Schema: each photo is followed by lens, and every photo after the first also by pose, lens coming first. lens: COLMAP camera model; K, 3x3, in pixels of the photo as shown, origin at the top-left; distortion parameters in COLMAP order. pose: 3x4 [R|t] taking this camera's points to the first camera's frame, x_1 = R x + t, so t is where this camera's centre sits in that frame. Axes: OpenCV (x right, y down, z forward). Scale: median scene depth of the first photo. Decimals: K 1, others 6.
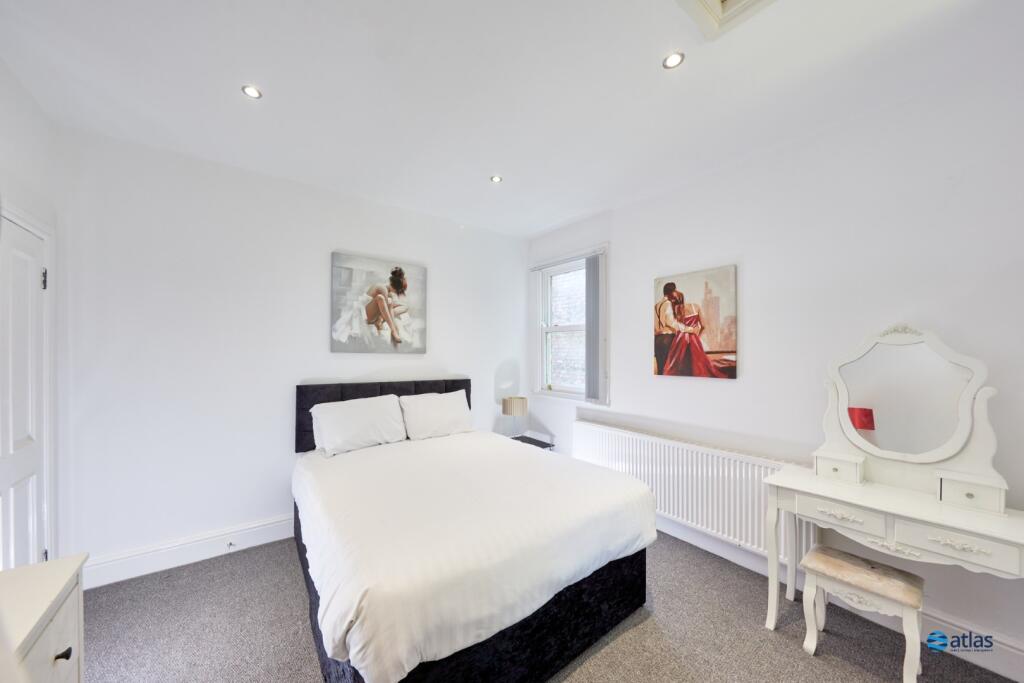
lens RADIAL K [[348.4, 0, 509.8], [0, 348.4, 349.3], [0, 0, 1]] dist [0.000836, 0.000021]
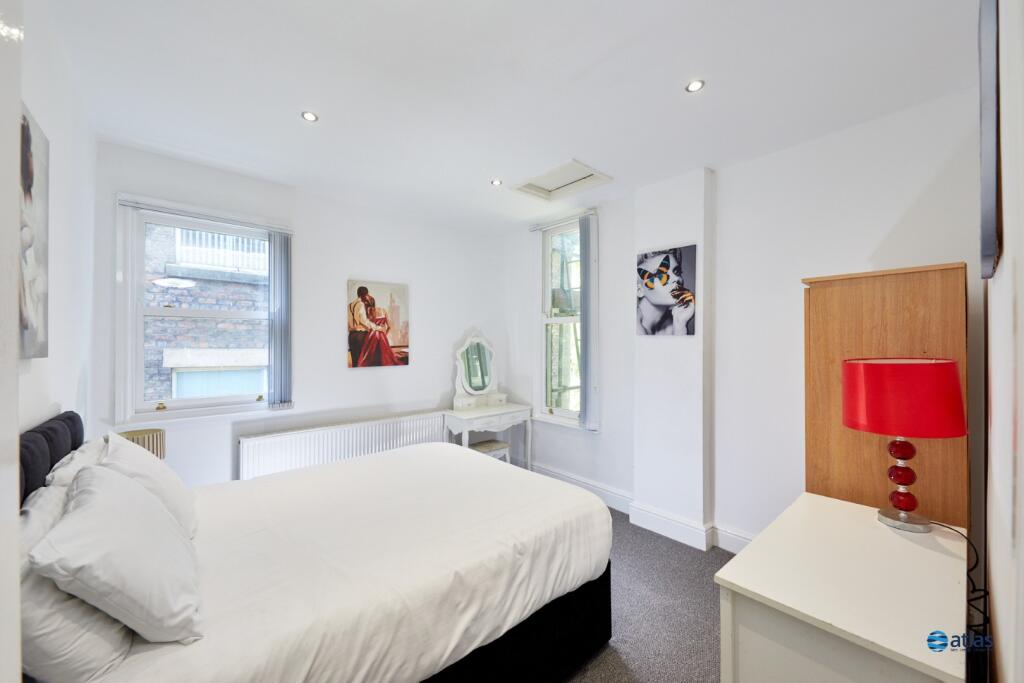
lens RADIAL K [[394.0, 0, 509.8], [0, 394.0, 340.1], [0, 0, 1]] dist [-0.000478, -0.000027]
pose [[-0.068292, 0.010115, 0.997614, -0.904546], [-0.000937, 0.999948, -0.010203, -0.001267], [-0.997665, -0.001632, -0.068279, 0.623734]]
